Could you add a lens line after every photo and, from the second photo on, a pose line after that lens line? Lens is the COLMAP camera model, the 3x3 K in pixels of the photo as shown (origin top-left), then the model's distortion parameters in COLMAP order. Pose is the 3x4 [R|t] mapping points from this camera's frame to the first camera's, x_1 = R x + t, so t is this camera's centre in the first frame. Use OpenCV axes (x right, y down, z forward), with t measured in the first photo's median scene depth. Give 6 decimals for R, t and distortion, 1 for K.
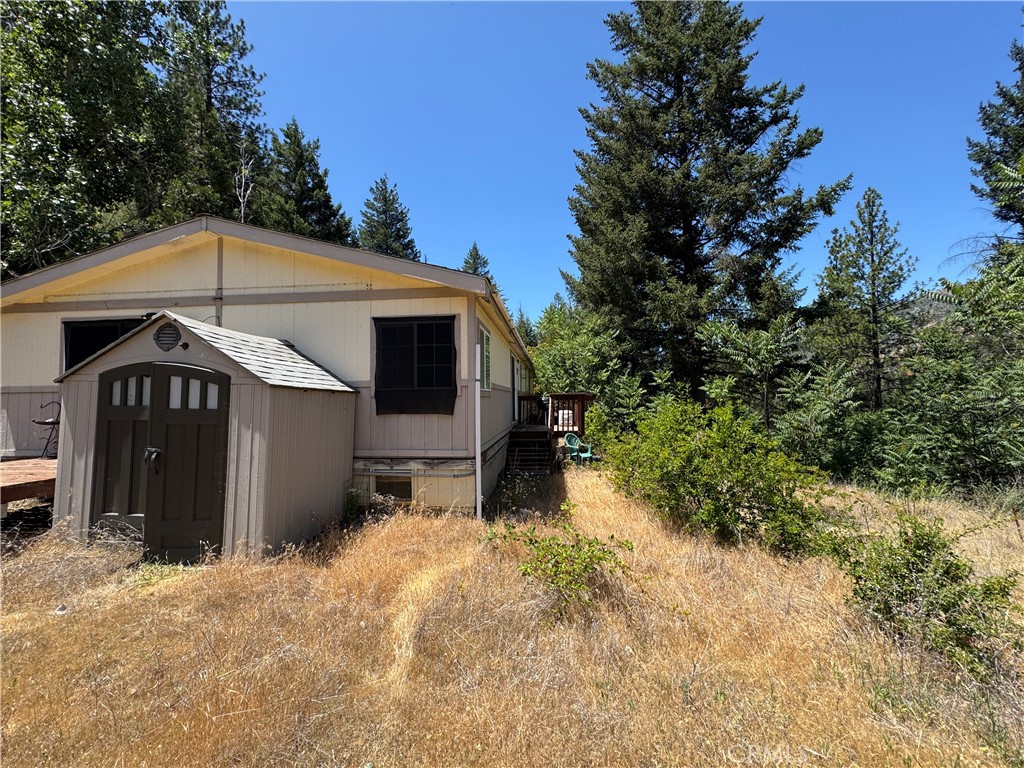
lens RADIAL K [[407.5, 0, 515.5], [0, 407.5, 382.5], [0, 0, 1]] dist [-0.001689, 0.000625]
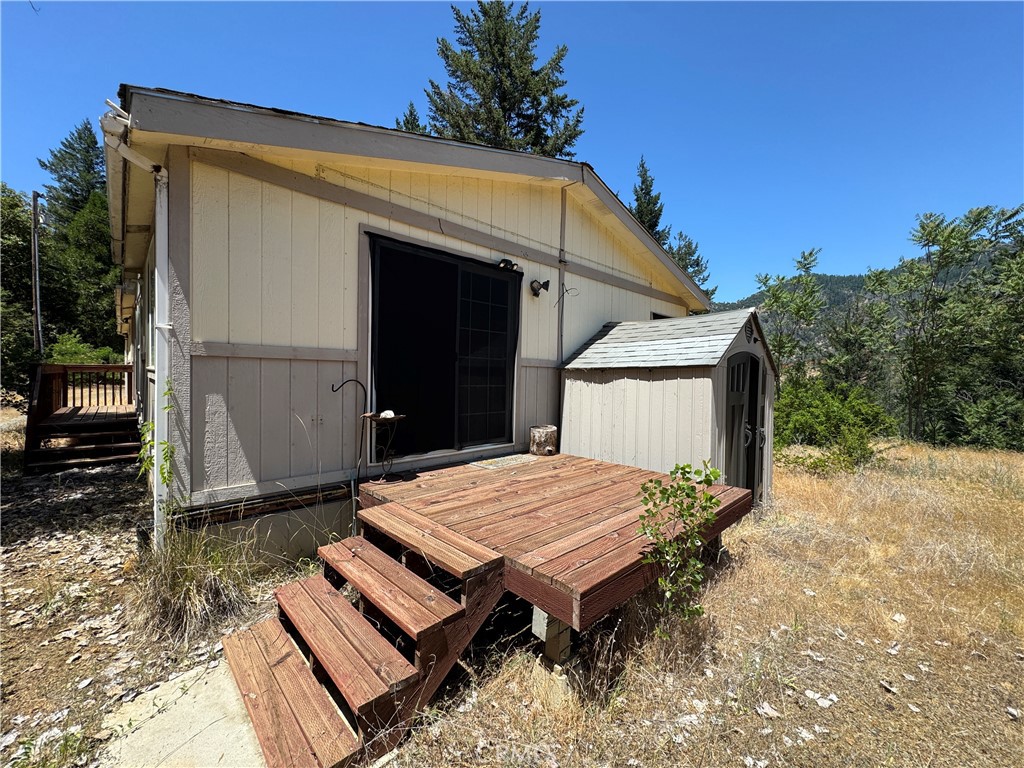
lens RADIAL K [[407.5, 0, 511.7], [0, 407.5, 384.9], [0, 0, 1]] dist [-0.001689, 0.000625]
pose [[0.648913, 0.001708, 0.760860, -1.497917], [-0.064123, 0.996563, 0.052452, 0.014736], [-0.758155, -0.082826, 0.646792, 0.519377]]
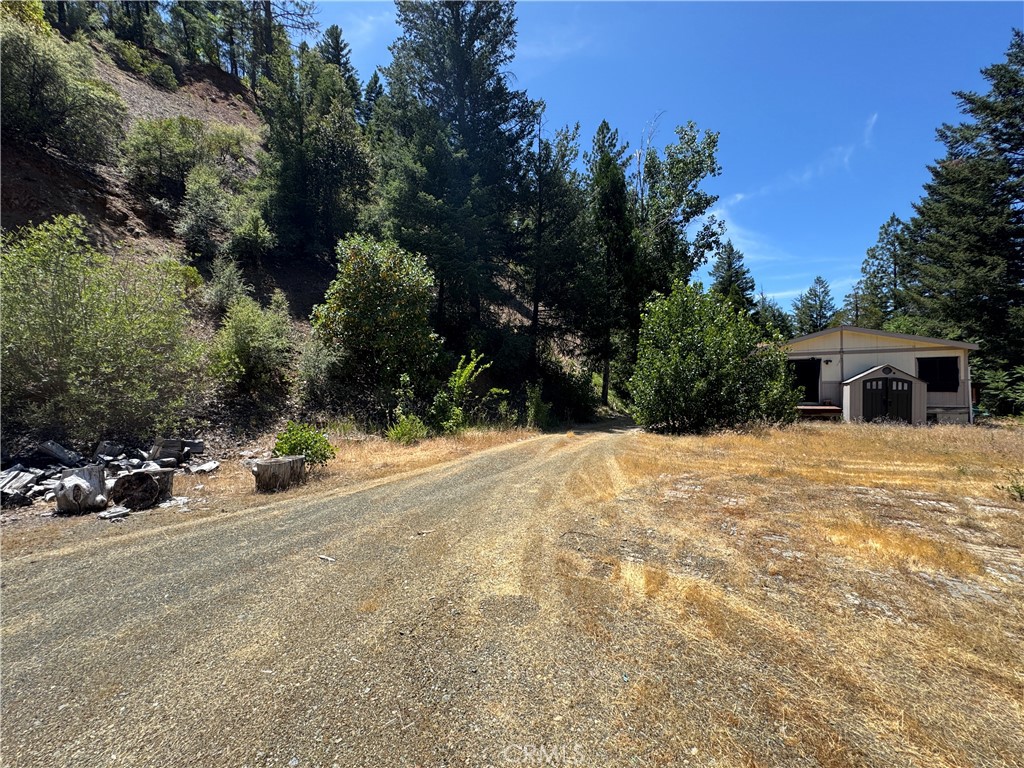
lens RADIAL K [[407.5, 0, 511.1], [0, 407.5, 383.3], [0, 0, 1]] dist [-0.001689, 0.000625]
pose [[0.902558, 0.002283, -0.430563, -1.658707], [0.018019, 0.998910, 0.043068, -0.153809], [0.430192, -0.046630, 0.901532, -2.737580]]
